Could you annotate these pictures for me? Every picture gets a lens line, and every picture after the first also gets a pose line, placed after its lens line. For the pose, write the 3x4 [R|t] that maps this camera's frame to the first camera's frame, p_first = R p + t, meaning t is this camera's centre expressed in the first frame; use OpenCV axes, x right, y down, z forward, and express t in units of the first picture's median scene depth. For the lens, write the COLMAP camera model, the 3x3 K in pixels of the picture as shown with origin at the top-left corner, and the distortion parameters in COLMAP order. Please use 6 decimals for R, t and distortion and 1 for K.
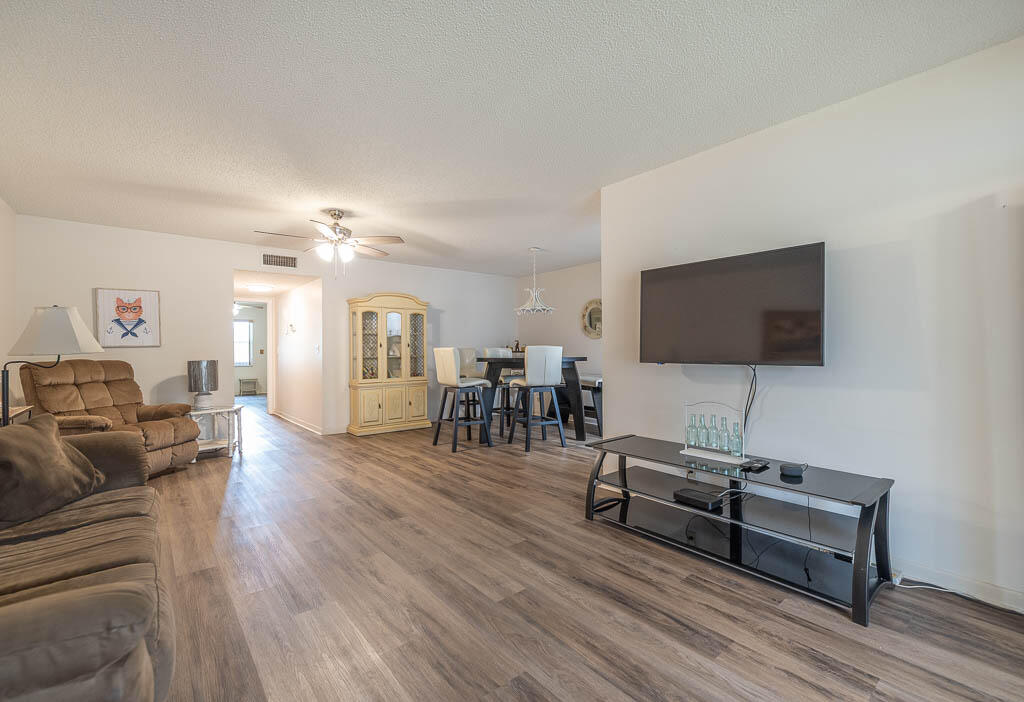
lens RADIAL K [[455.2, 0, 518.8], [0, 455.2, 351.1], [0, 0, 1]] dist [0.002952, 0.000771]
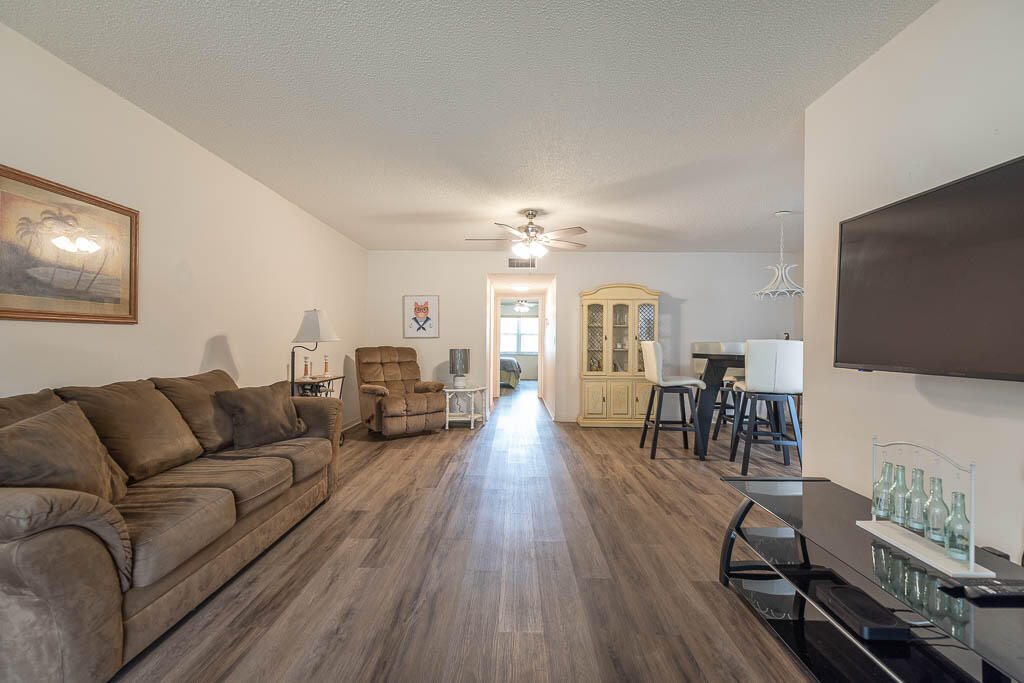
lens RADIAL K [[450.9, 0, 503.5], [0, 450.9, 343.2], [0, 0, 1]] dist [0.001492, 0.000222]
pose [[0.756366, 0.014730, -0.653983, 0.222248], [-0.015954, 0.999864, 0.004070, -0.002625], [0.653954, 0.007355, 0.756498, 0.151213]]
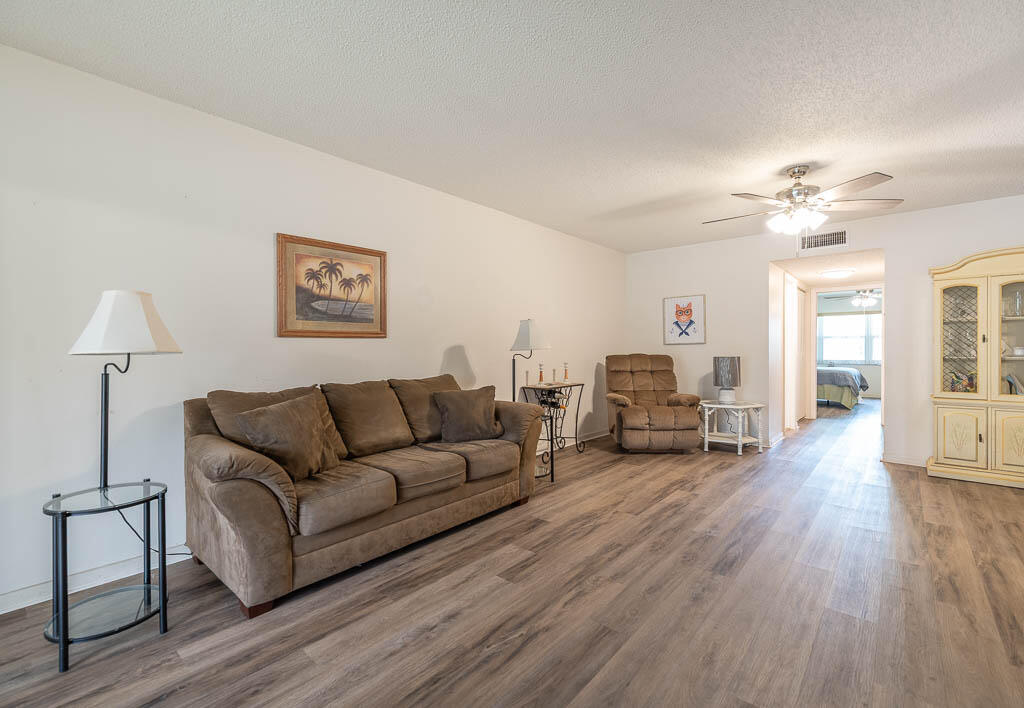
lens RADIAL K [[448.9, 0, 490.4], [0, 448.9, 354.5], [0, 0, 1]] dist [0.001306, -0.000177]
pose [[0.141314, 0.018639, -0.989789, 0.262771], [-0.001006, 0.999825, 0.018684, -0.003576], [0.989964, -0.001644, 0.141308, 0.342514]]
